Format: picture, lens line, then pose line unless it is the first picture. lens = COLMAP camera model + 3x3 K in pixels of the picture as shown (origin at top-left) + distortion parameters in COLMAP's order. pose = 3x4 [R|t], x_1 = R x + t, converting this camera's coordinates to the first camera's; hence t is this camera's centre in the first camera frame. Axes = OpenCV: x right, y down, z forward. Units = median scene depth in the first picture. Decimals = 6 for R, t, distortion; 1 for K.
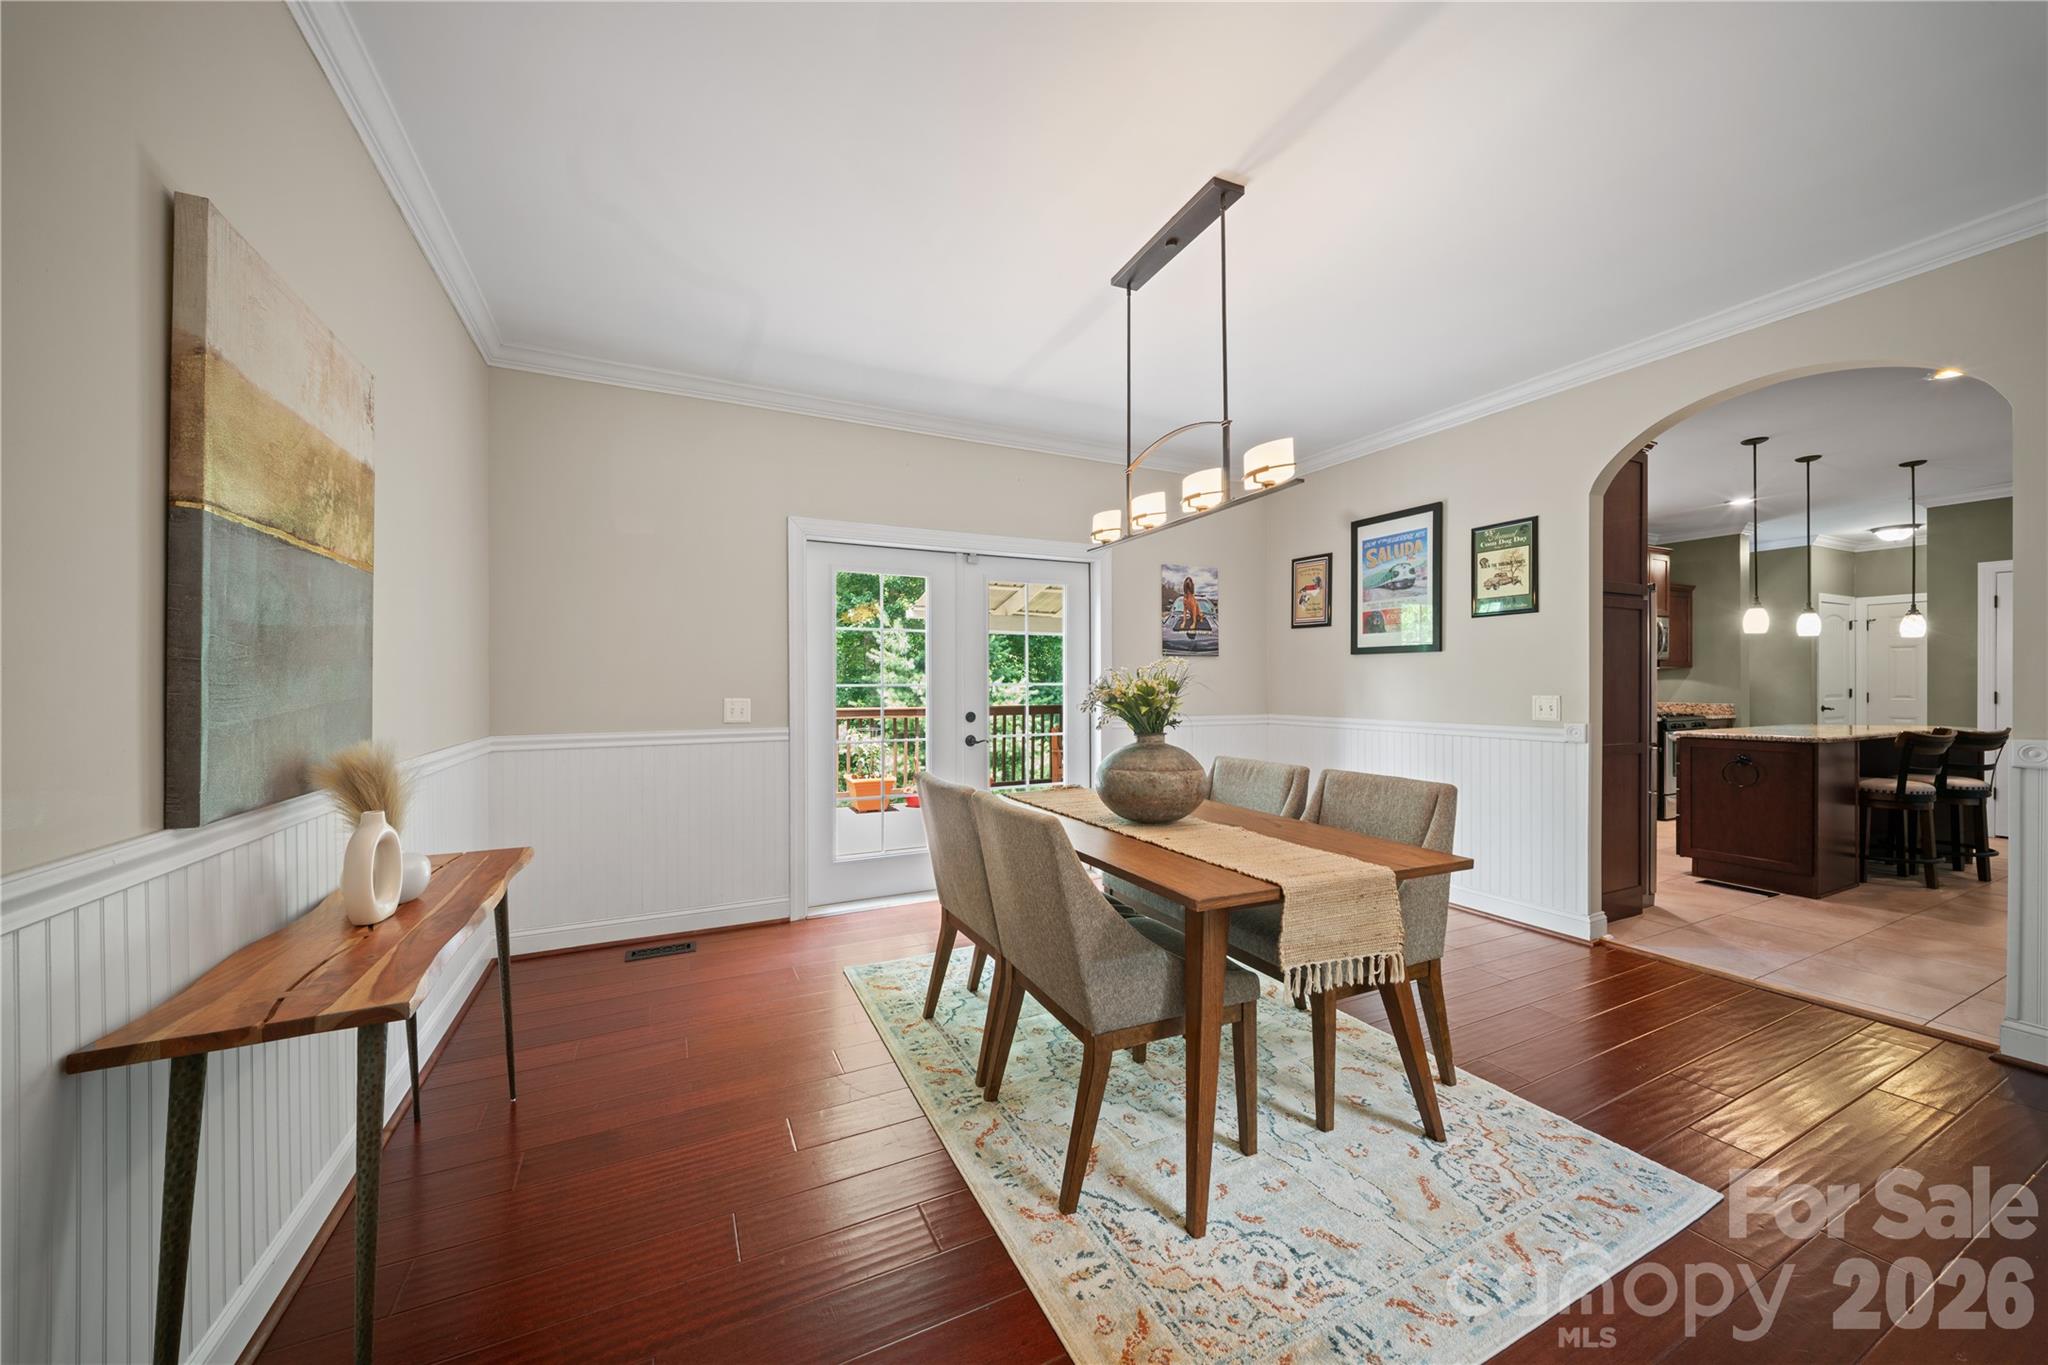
lens RADIAL K [[722.8, 0, 1024.0], [0, 722.8, 682.5], [0, 0, 1]] dist [-0.001362, -0.000172]
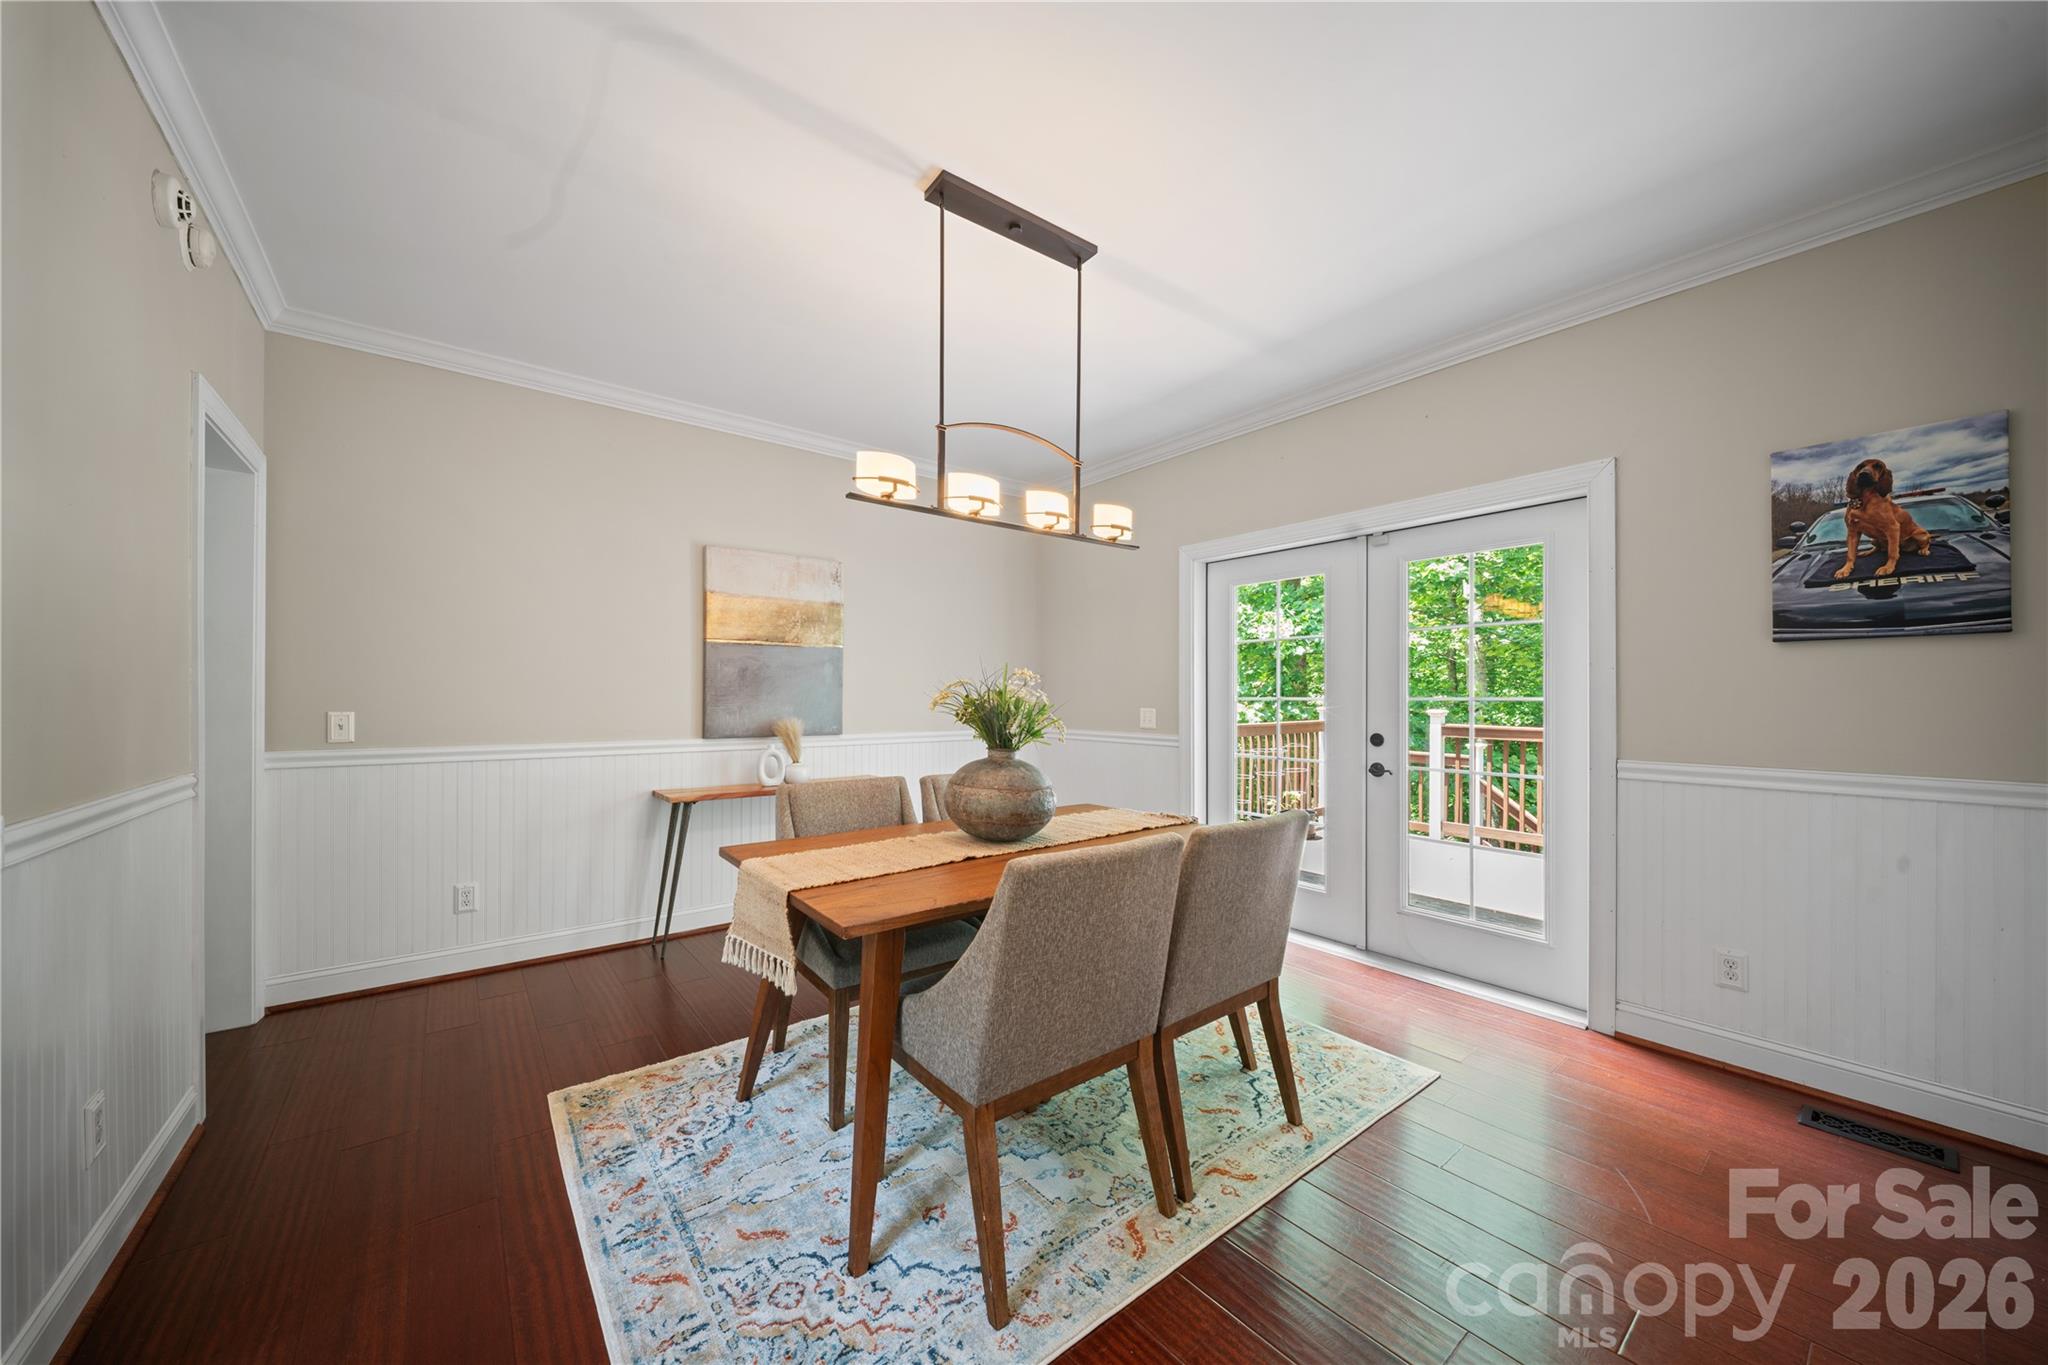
lens RADIAL K [[725.1, 0, 1022.2], [0, 725.1, 698.0], [0, 0, 1]] dist [-0.000759, -0.000175]
pose [[0.211965, 0.005592, -0.977261, 0.558581], [-0.001713, 0.999984, 0.005351, -0.001495], [0.977276, 0.000539, 0.211971, 0.405727]]
